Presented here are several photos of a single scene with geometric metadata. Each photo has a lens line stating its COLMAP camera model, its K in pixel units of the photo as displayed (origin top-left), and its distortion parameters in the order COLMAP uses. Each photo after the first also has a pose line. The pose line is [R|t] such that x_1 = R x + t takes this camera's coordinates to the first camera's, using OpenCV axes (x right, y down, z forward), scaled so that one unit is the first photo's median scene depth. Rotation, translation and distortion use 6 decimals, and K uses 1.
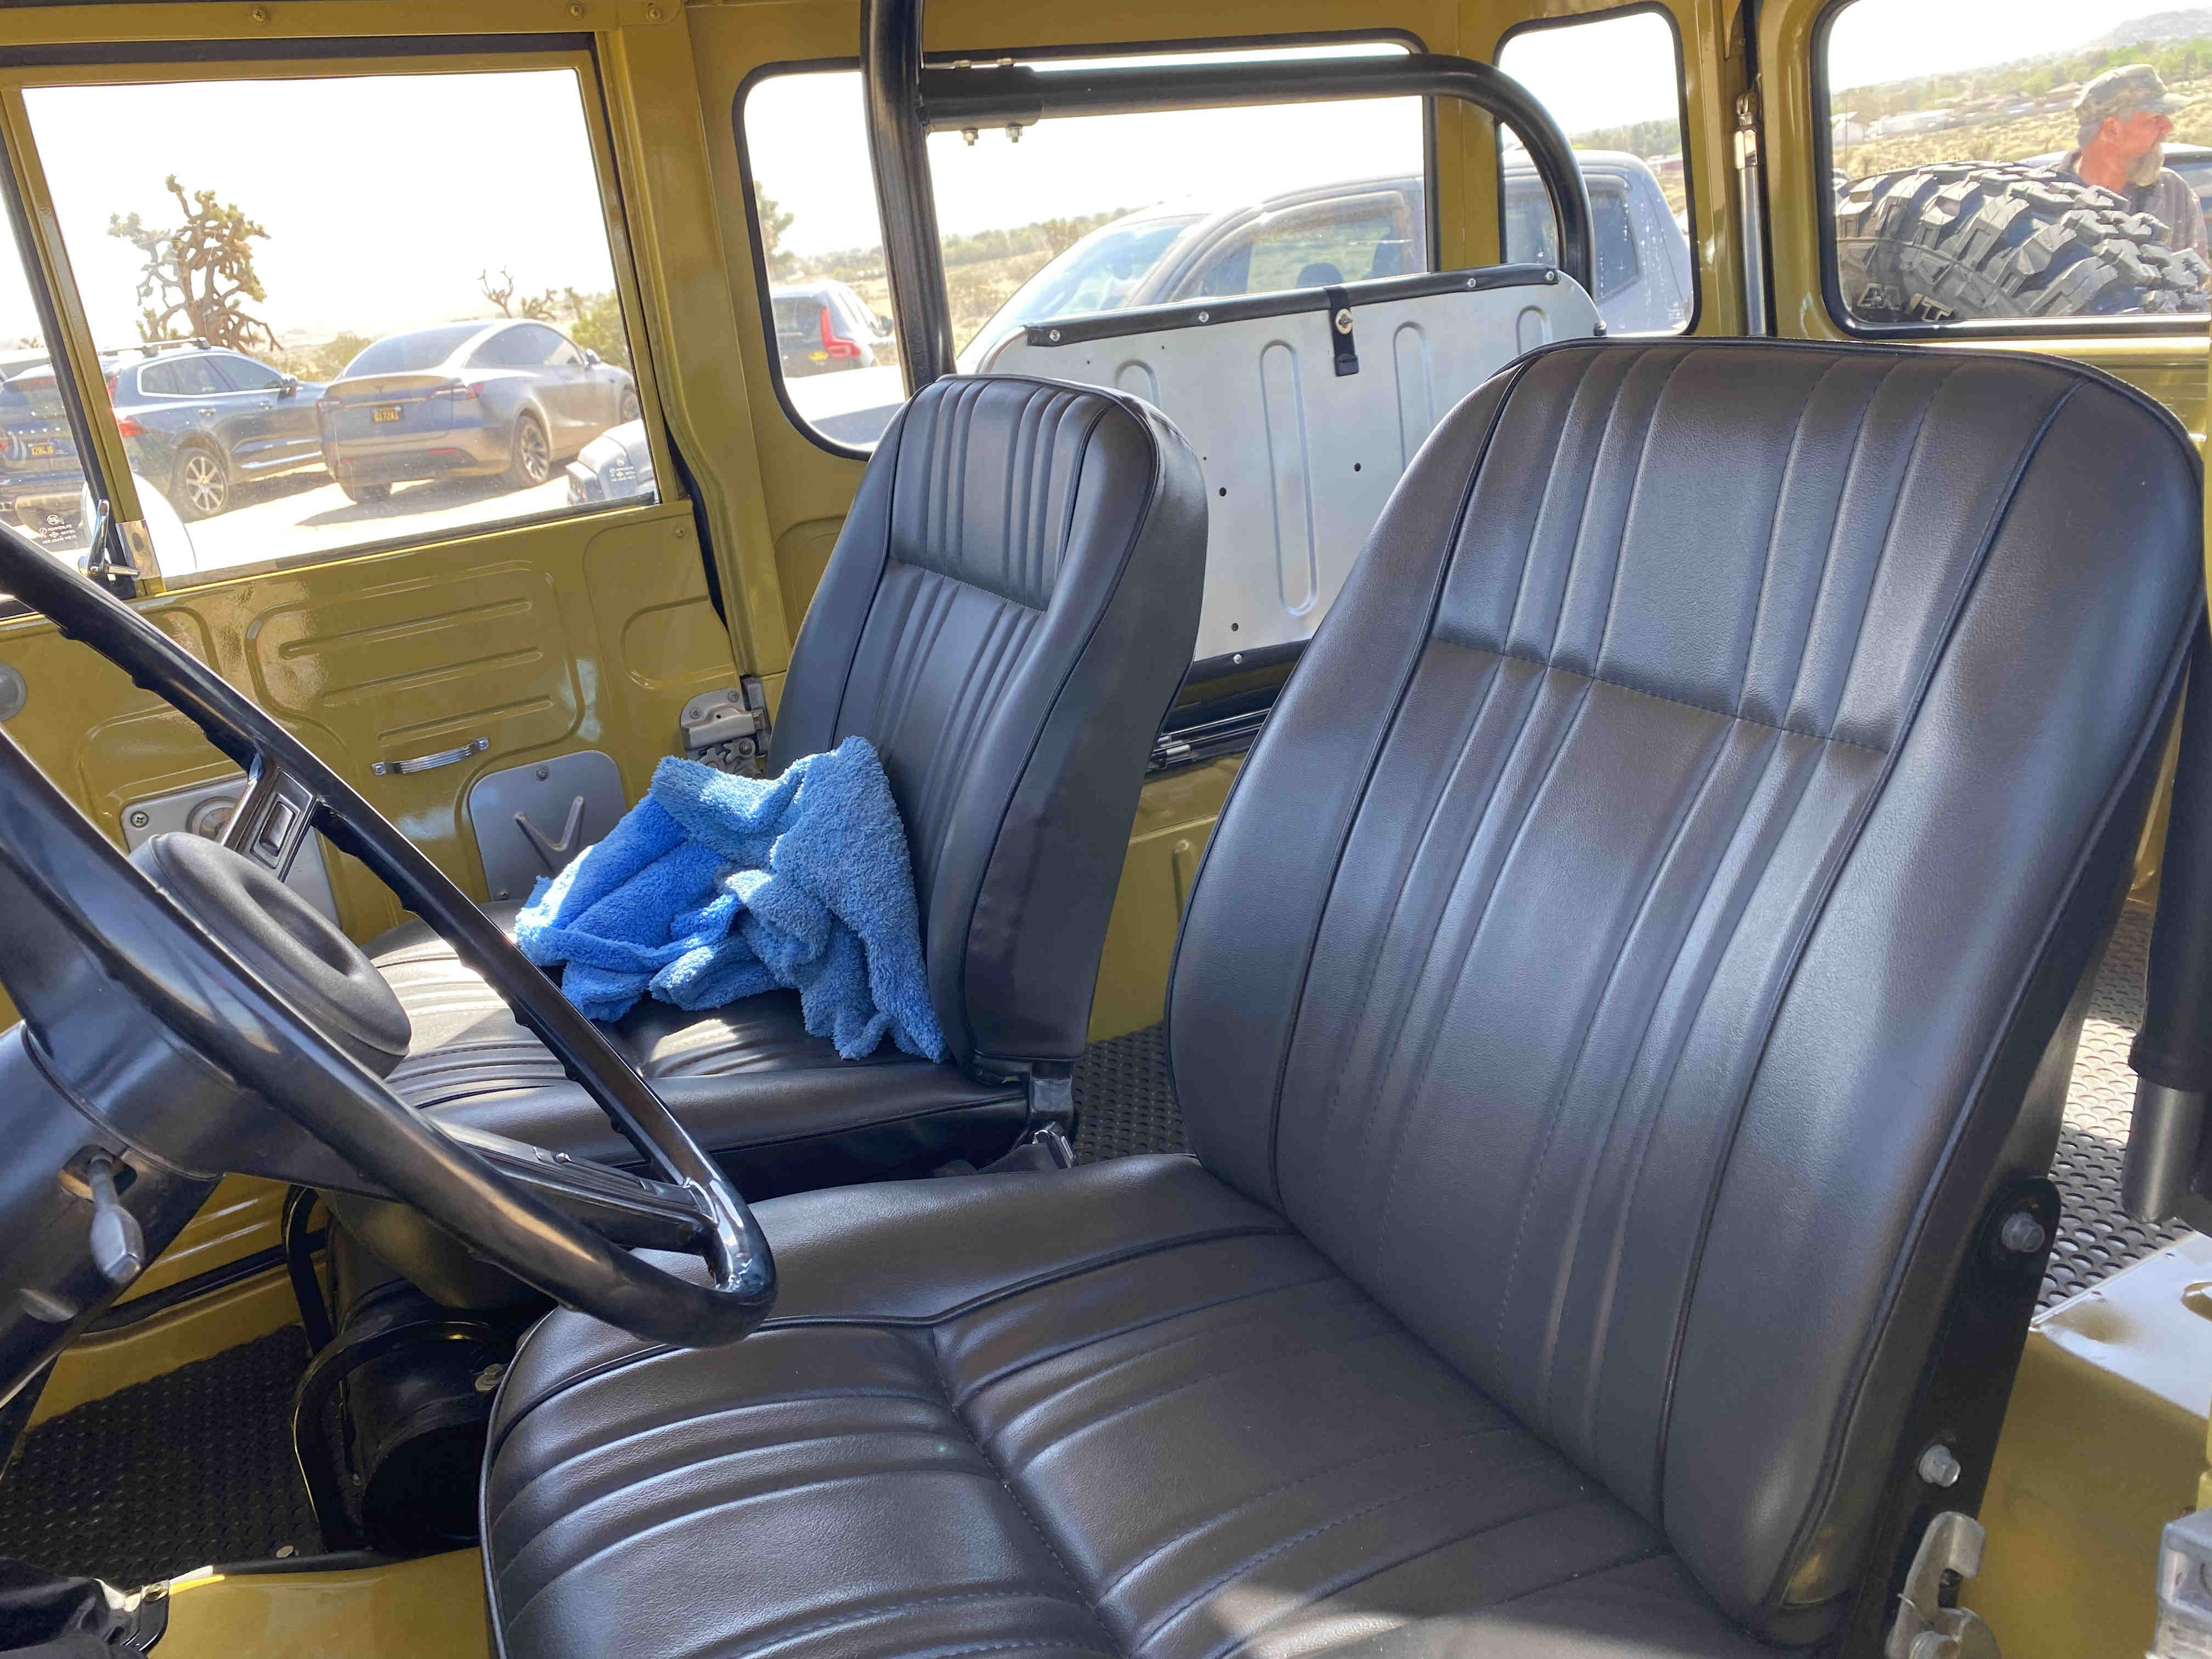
lens RADIAL K [[1661.9, 0, 1102.1], [0, 1661.9, 821.1], [0, 0, 1]] dist [0.008272, -0.012471]
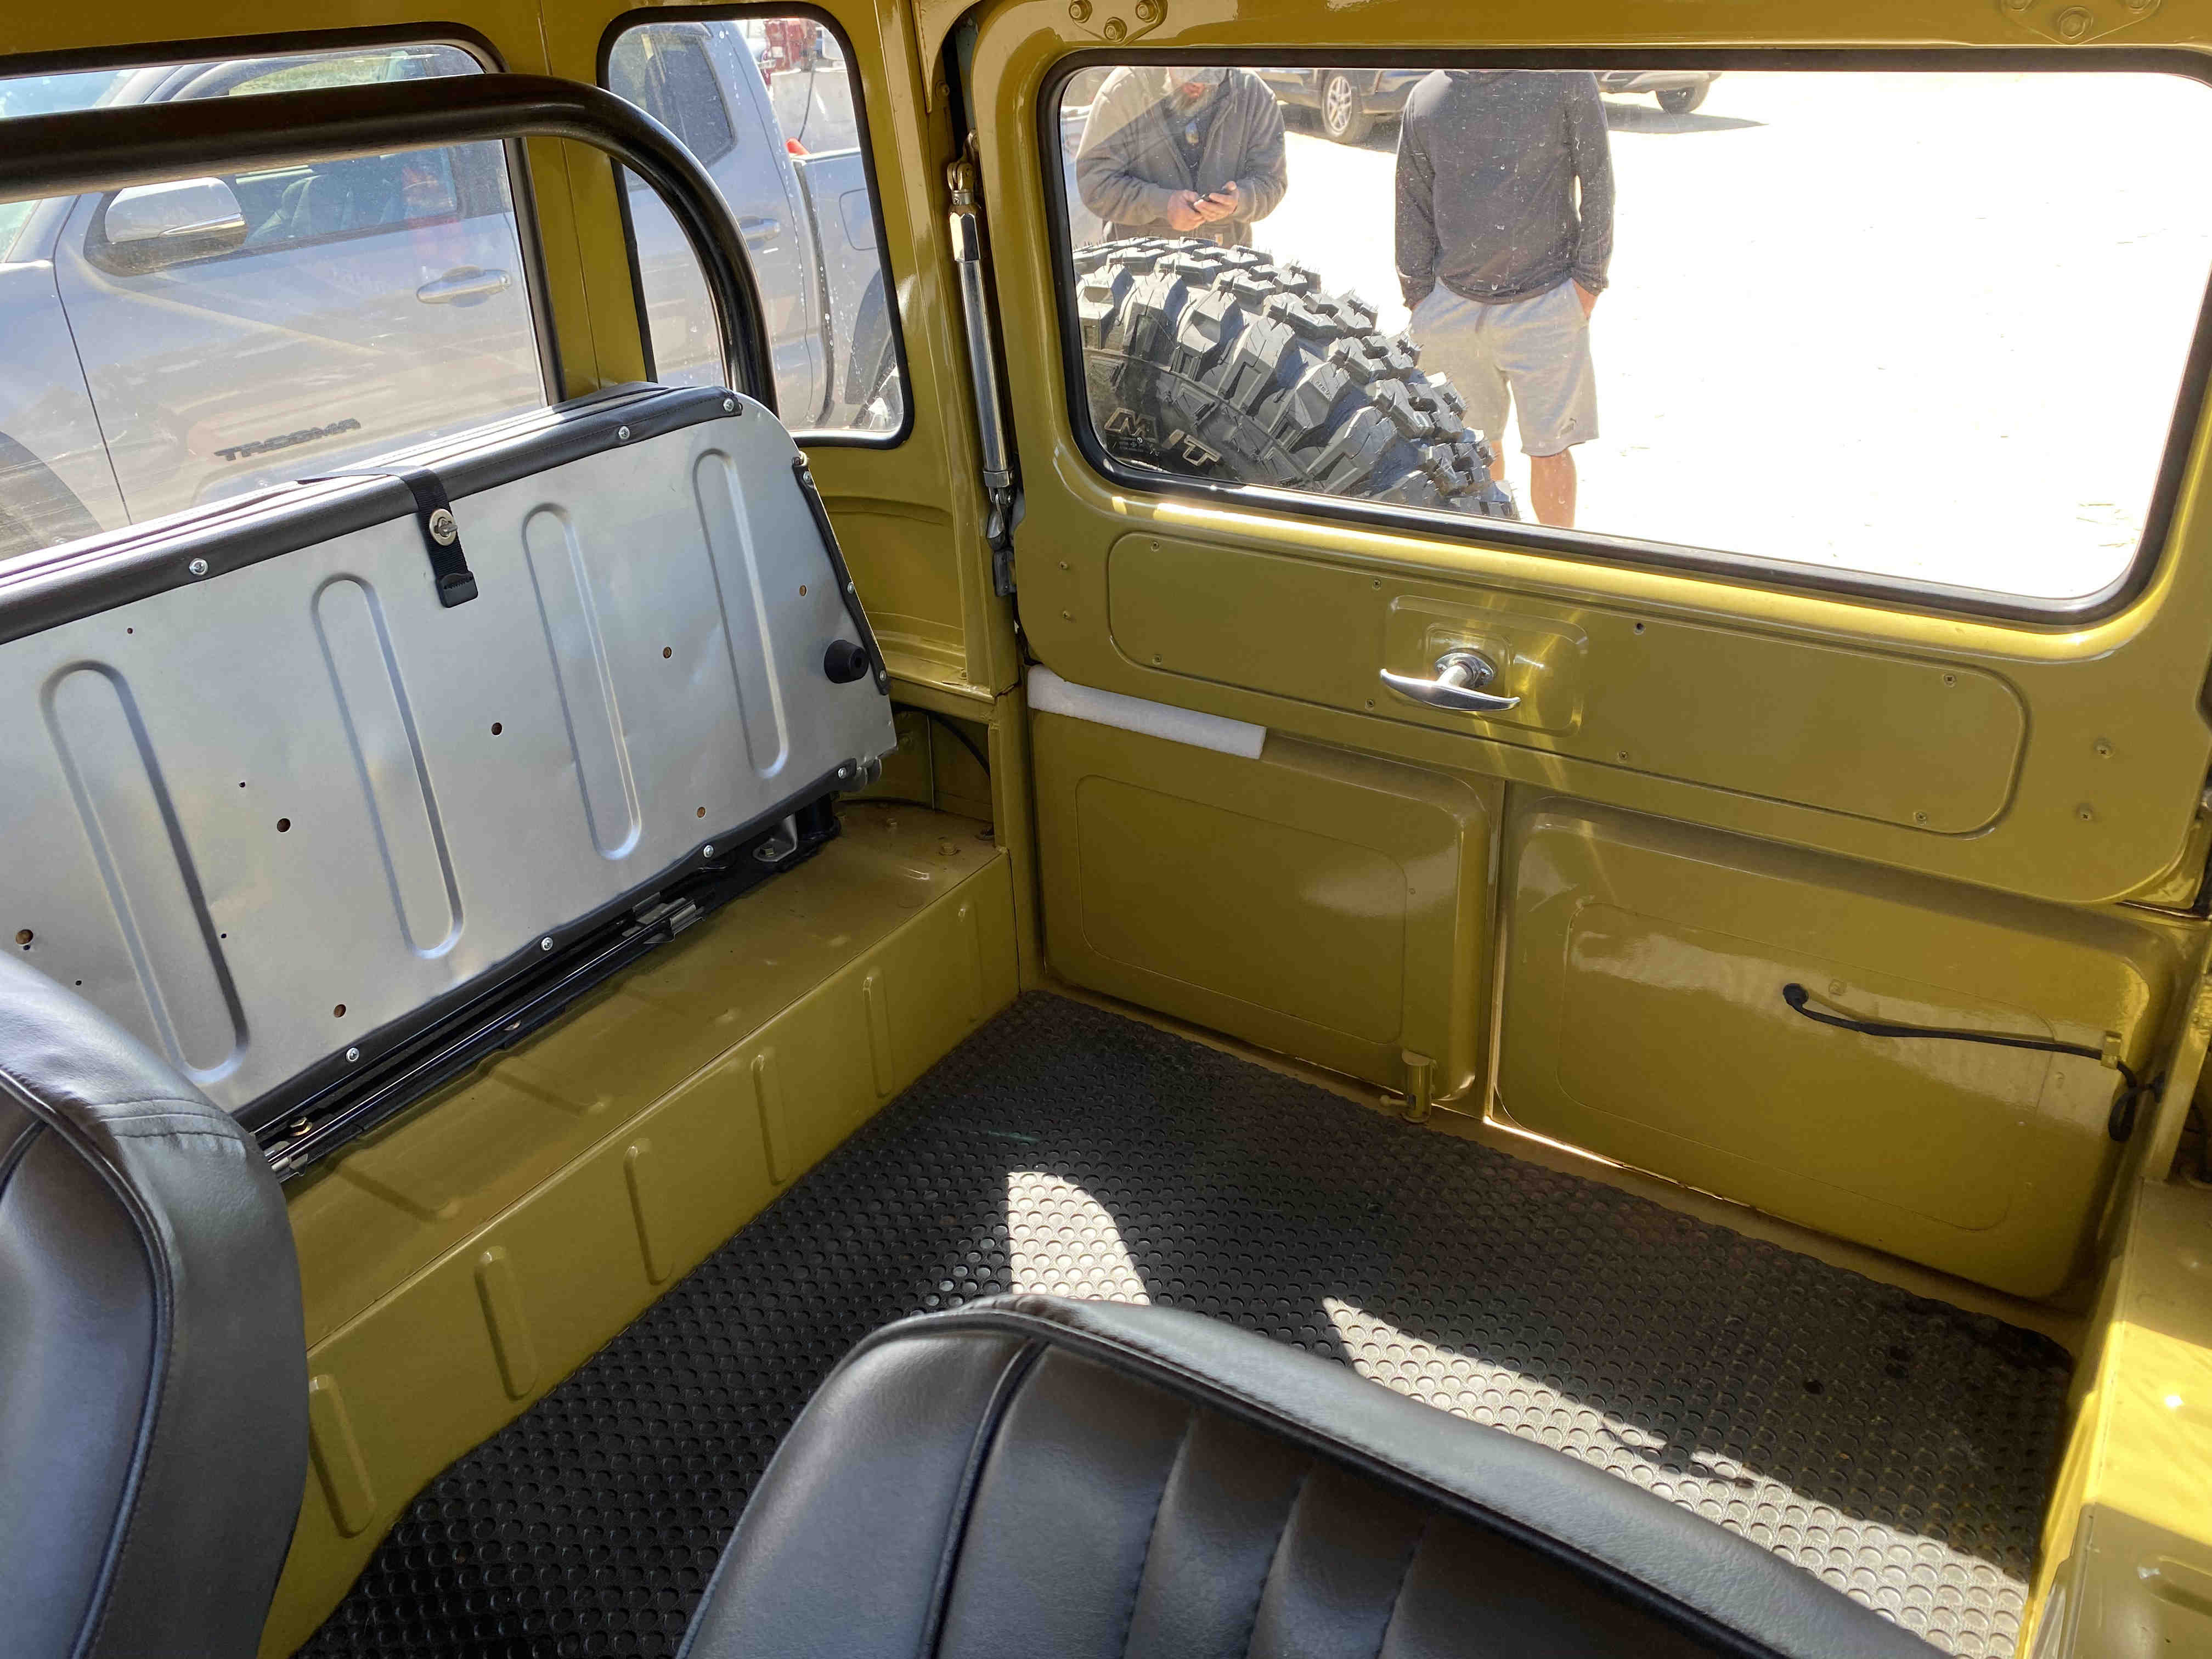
lens RADIAL K [[1661.9, 0, 1104.9], [0, 1661.9, 836.0], [0, 0, 1]] dist [0.008272, -0.012471]
pose [[0.868592, -0.160593, 0.468783, 0.045593], [0.096990, 0.982827, 0.156982, -0.256482], [-0.485943, -0.090886, 0.869252, 0.296232]]
